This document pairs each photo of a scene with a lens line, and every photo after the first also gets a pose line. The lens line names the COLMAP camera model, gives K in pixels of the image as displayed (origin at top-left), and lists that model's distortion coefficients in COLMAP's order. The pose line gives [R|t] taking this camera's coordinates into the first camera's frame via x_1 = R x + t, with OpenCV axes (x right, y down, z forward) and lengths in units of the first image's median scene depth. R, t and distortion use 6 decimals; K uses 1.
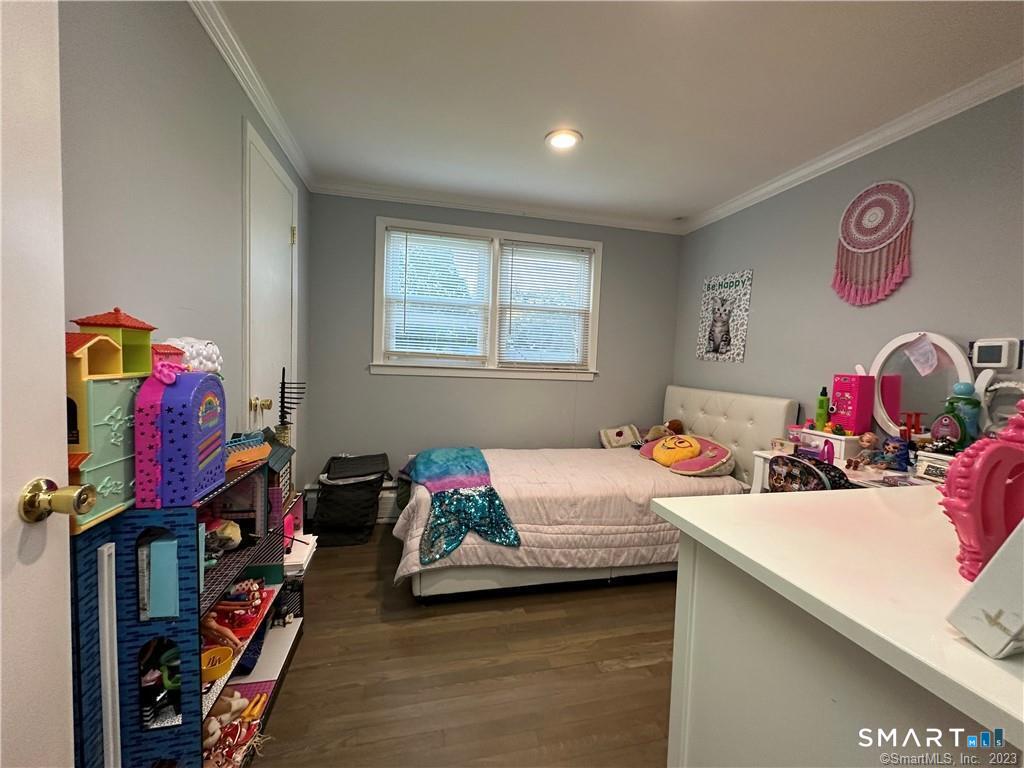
lens RADIAL K [[408.3, 0, 512.2], [0, 408.3, 383.7], [0, 0, 1]] dist [-0.004641, 0.000828]
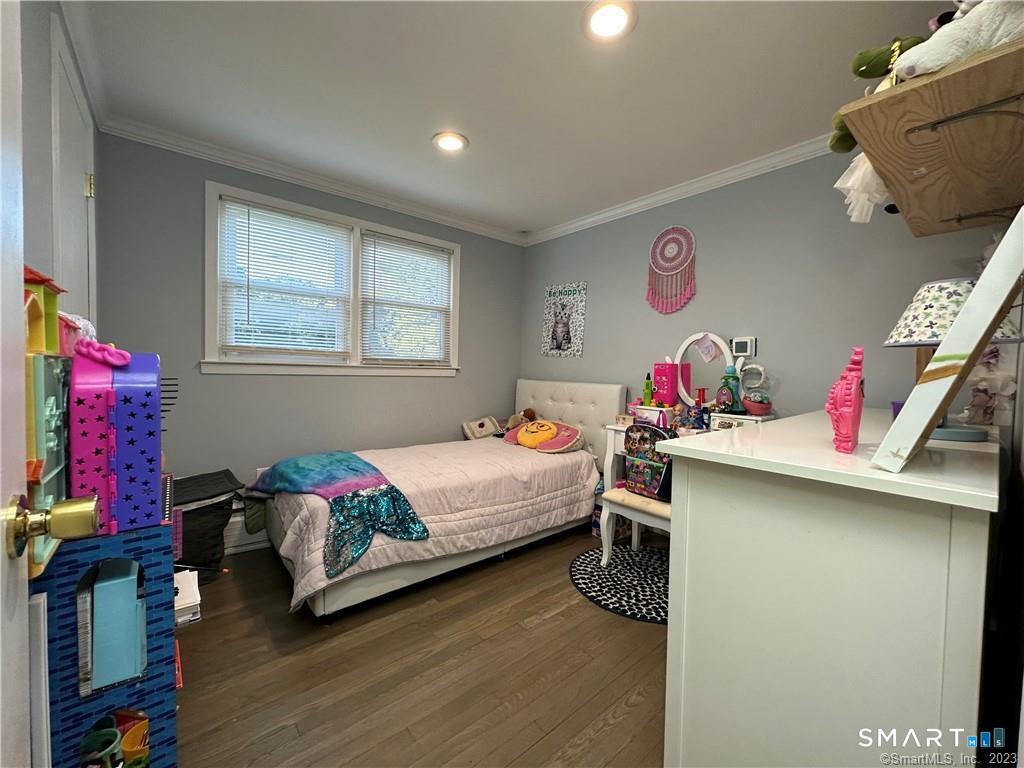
lens RADIAL K [[408.3, 0, 512.6], [0, 408.3, 383.8], [0, 0, 1]] dist [-0.004641, 0.000828]
pose [[0.892977, -0.032997, 0.448891, -0.219833], [0.036246, 0.999342, 0.001356, 0.024165], [-0.448640, 0.015060, 0.893585, 0.005485]]
